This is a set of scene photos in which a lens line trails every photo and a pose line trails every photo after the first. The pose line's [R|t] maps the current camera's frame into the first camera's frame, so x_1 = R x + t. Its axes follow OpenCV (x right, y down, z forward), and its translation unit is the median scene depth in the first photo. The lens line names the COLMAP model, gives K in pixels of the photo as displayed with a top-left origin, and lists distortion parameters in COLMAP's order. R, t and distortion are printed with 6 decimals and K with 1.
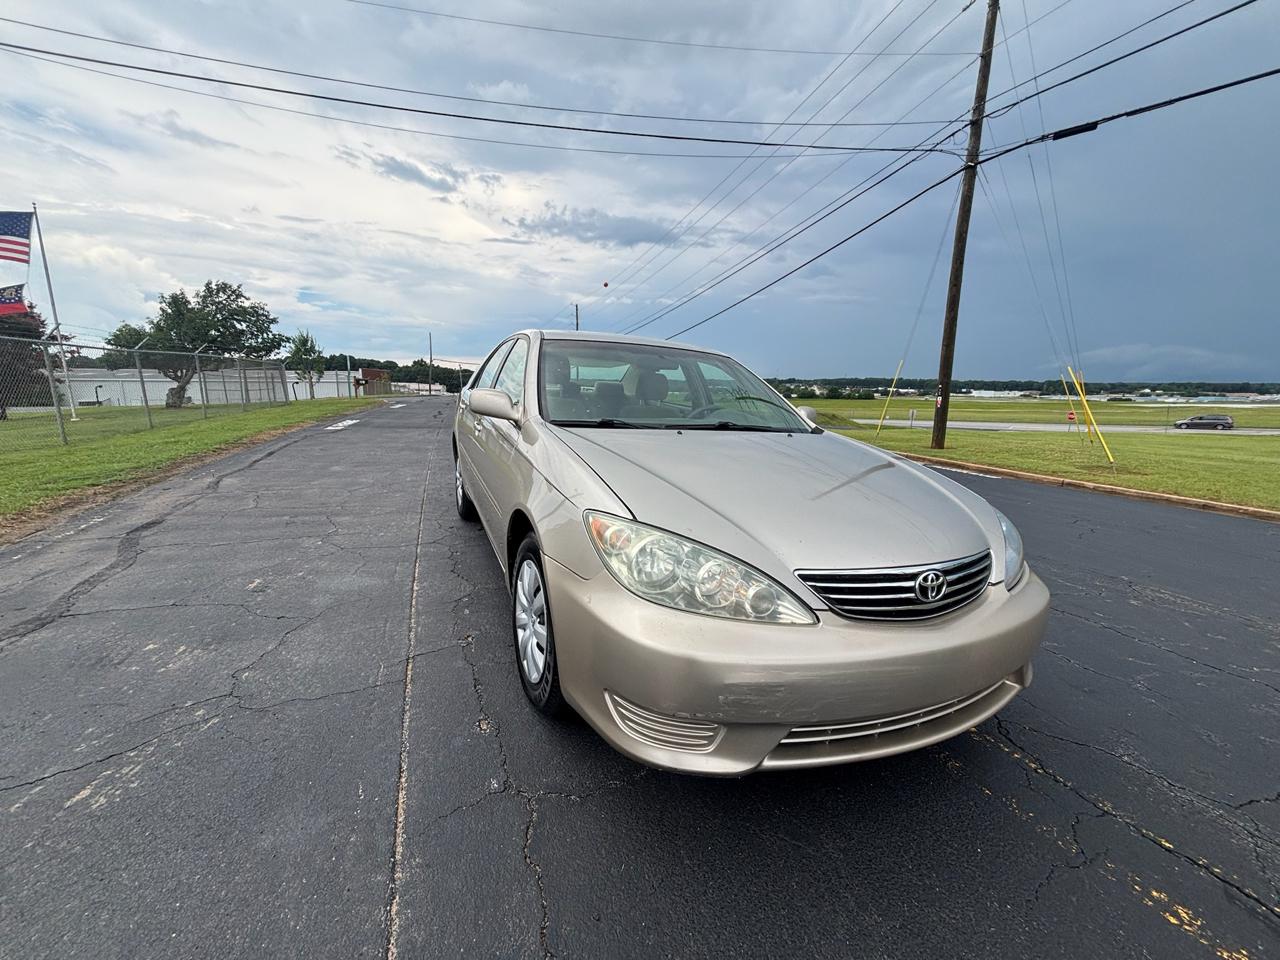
lens RADIAL K [[512.7, 0, 637.9], [0, 512.7, 487.2], [0, 0, 1]] dist [0.004181, -0.001008]
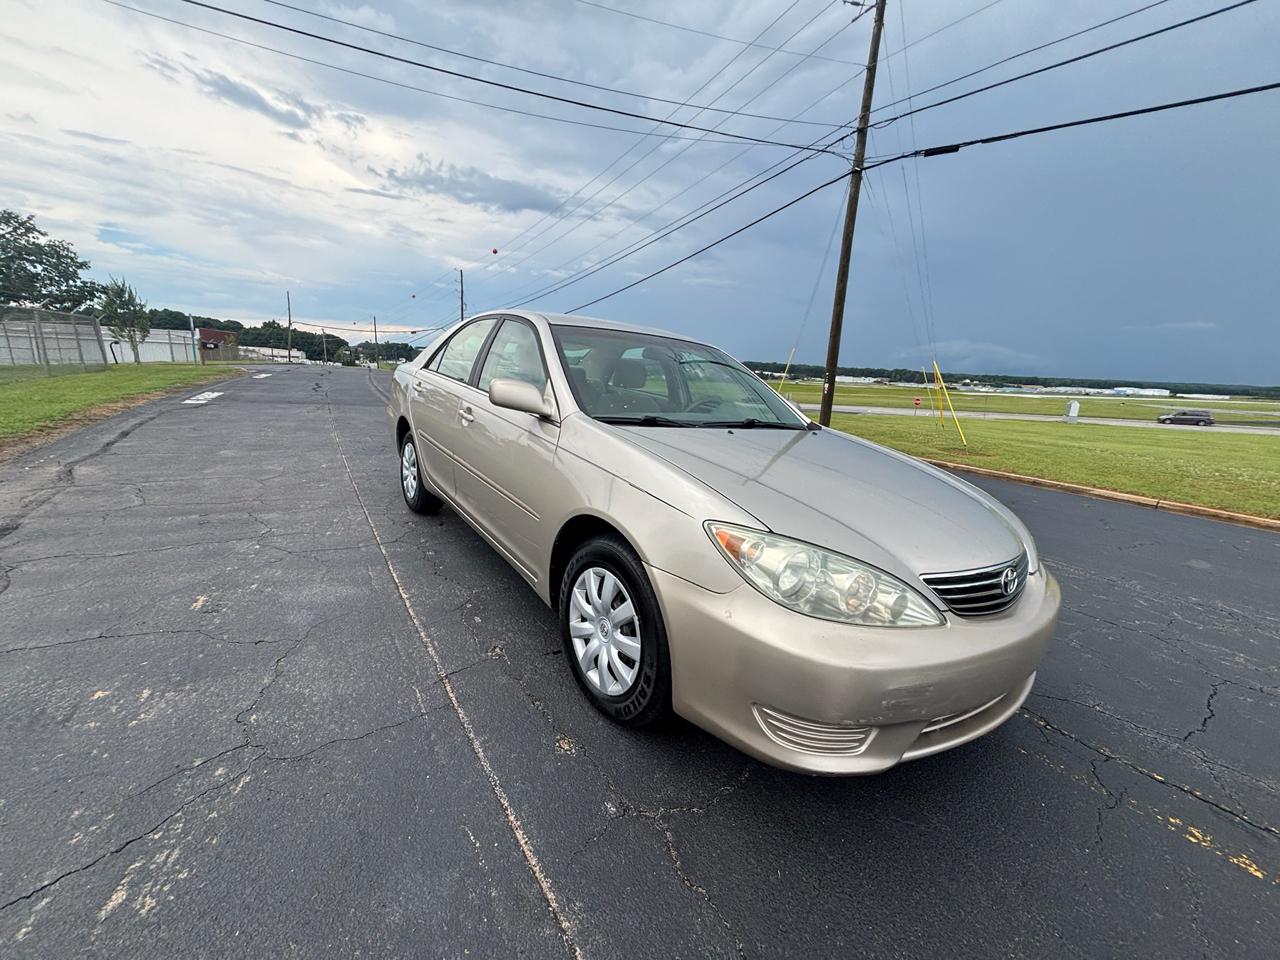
lens RADIAL K [[512.7, 0, 637.5], [0, 512.7, 486.8], [0, 0, 1]] dist [0.004181, -0.001008]
pose [[0.977378, -0.014132, 0.211027, -0.045935], [0.005127, 0.999055, 0.043161, -0.006593], [-0.211438, -0.041103, 0.976527, 0.008601]]
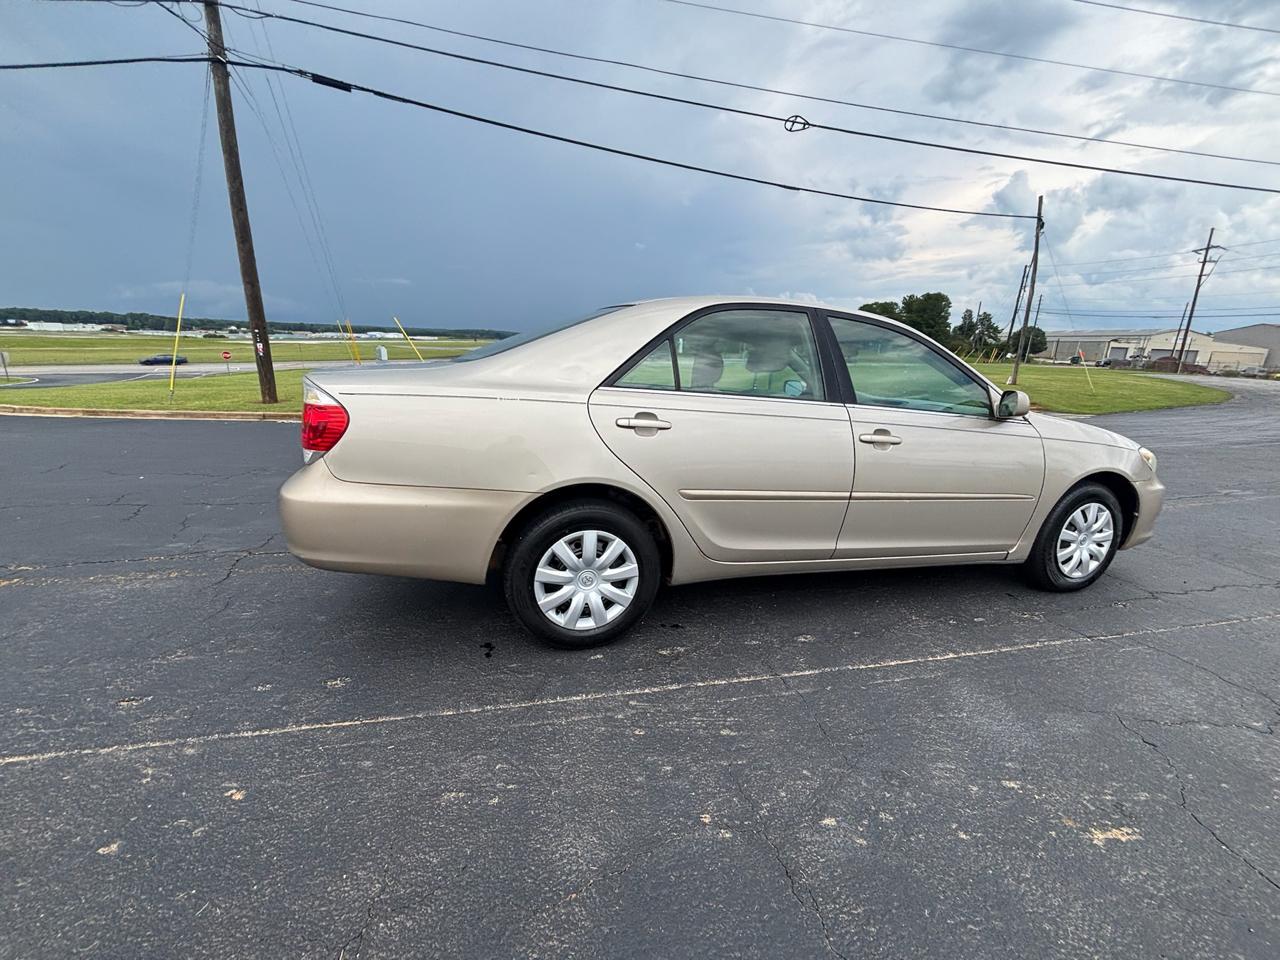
lens RADIAL K [[512.7, 0, 638.8], [0, 512.7, 484.8], [0, 0, 1]] dist [0.004181, -0.001008]
pose [[0.142608, -0.270179, 0.952190, -0.242952], [0.159728, 0.955695, 0.247251, -0.065841], [-0.976806, 0.116832, 0.179445, 0.269104]]
